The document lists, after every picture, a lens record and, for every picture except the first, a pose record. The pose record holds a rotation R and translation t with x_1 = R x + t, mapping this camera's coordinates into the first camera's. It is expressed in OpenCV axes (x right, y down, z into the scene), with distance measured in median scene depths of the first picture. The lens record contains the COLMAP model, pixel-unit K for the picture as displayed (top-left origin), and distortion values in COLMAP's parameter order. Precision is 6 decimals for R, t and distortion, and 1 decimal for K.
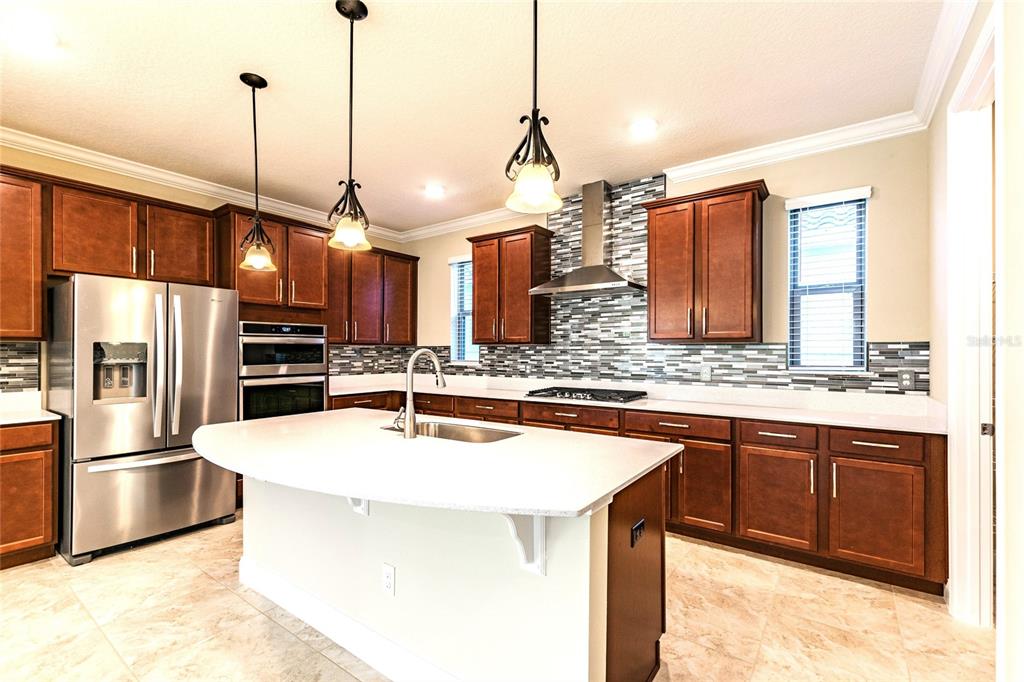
lens RADIAL K [[450.7, 0, 511.8], [0, 450.7, 347.4], [0, 0, 1]] dist [0.004706, -0.000854]
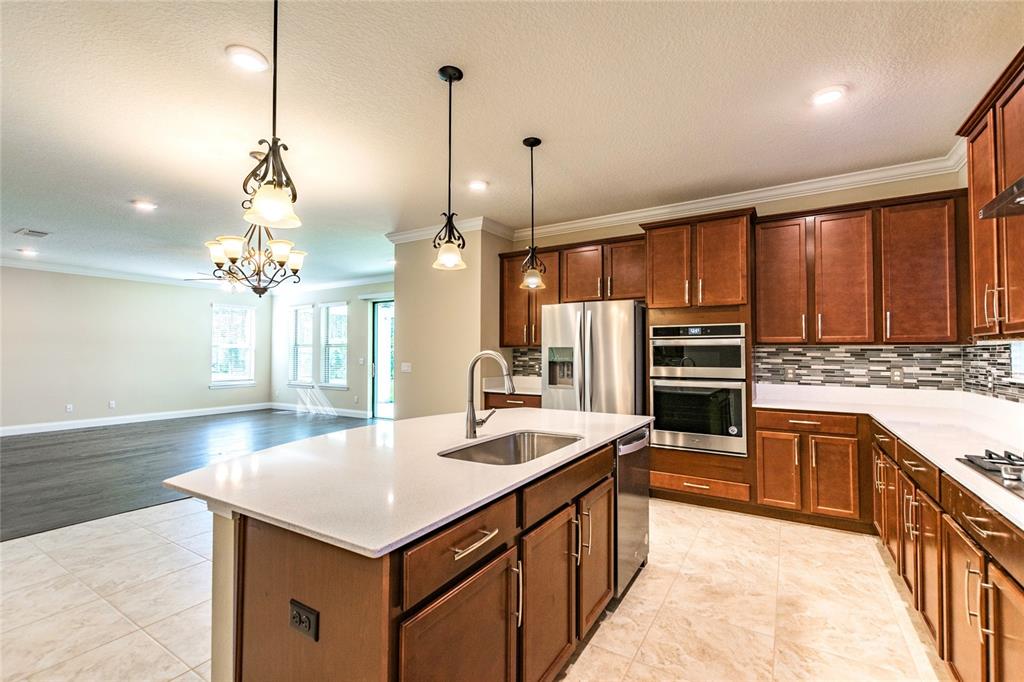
lens RADIAL K [[450.7, 0, 512.7], [0, 450.7, 344.0], [0, 0, 1]] dist [0.004706, -0.000854]
pose [[0.086611, -0.019856, -0.996044, 0.423652], [0.006336, 0.999792, -0.019380, 0.004446], [0.996222, -0.004633, 0.086719, 0.527475]]
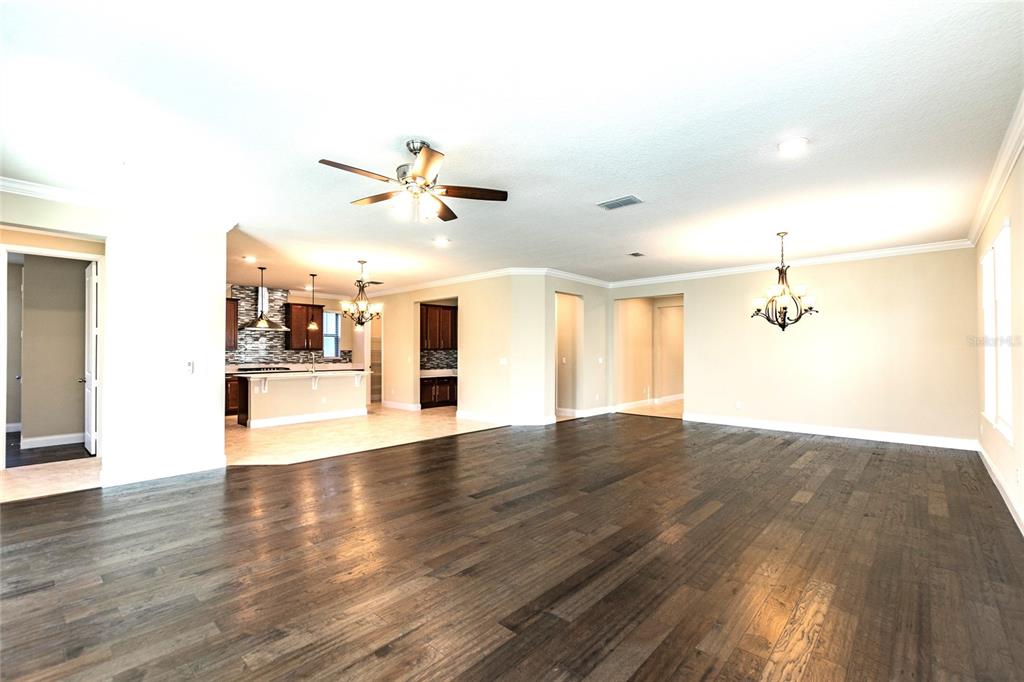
lens RADIAL K [[450.7, 0, 517.2], [0, 450.7, 347.5], [0, 0, 1]] dist [0.004706, -0.000854]
pose [[0.107265, 0.012519, 0.994152, -2.233878], [-0.006451, 0.999908, -0.011895, -0.000883], [-0.994210, -0.005137, 0.107336, -0.717176]]
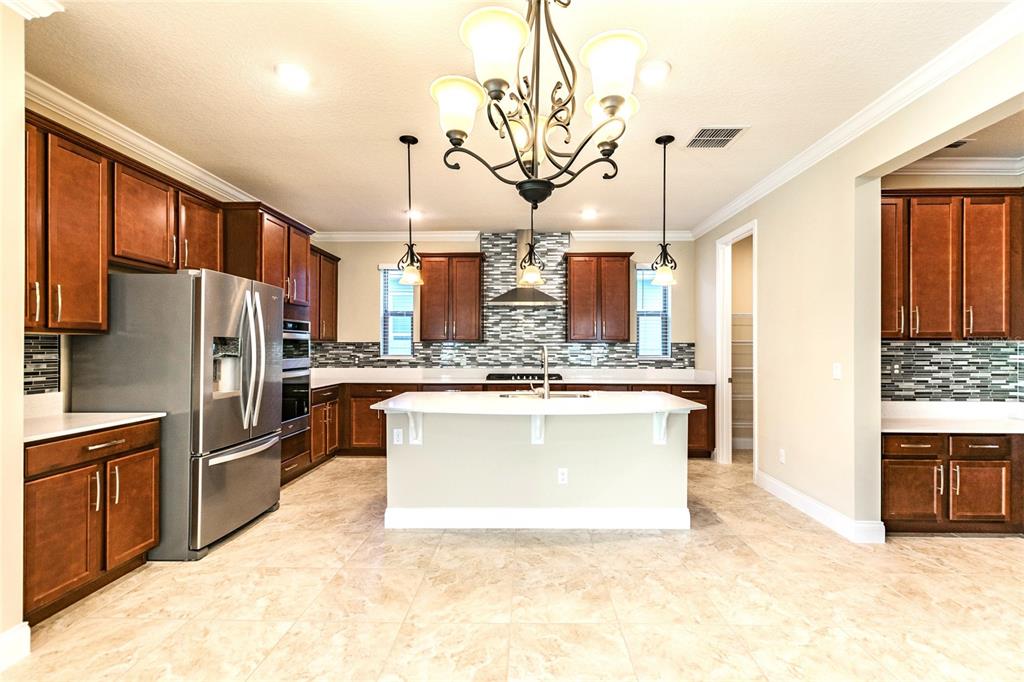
lens RADIAL K [[450.7, 0, 516.8], [0, 450.7, 344.8], [0, 0, 1]] dist [0.004706, -0.000854]
pose [[0.815610, 0.005676, 0.578574, -0.673860], [-0.007231, 0.999974, 0.000383, 0.000739], [-0.578556, -0.004497, 0.815630, -0.154932]]
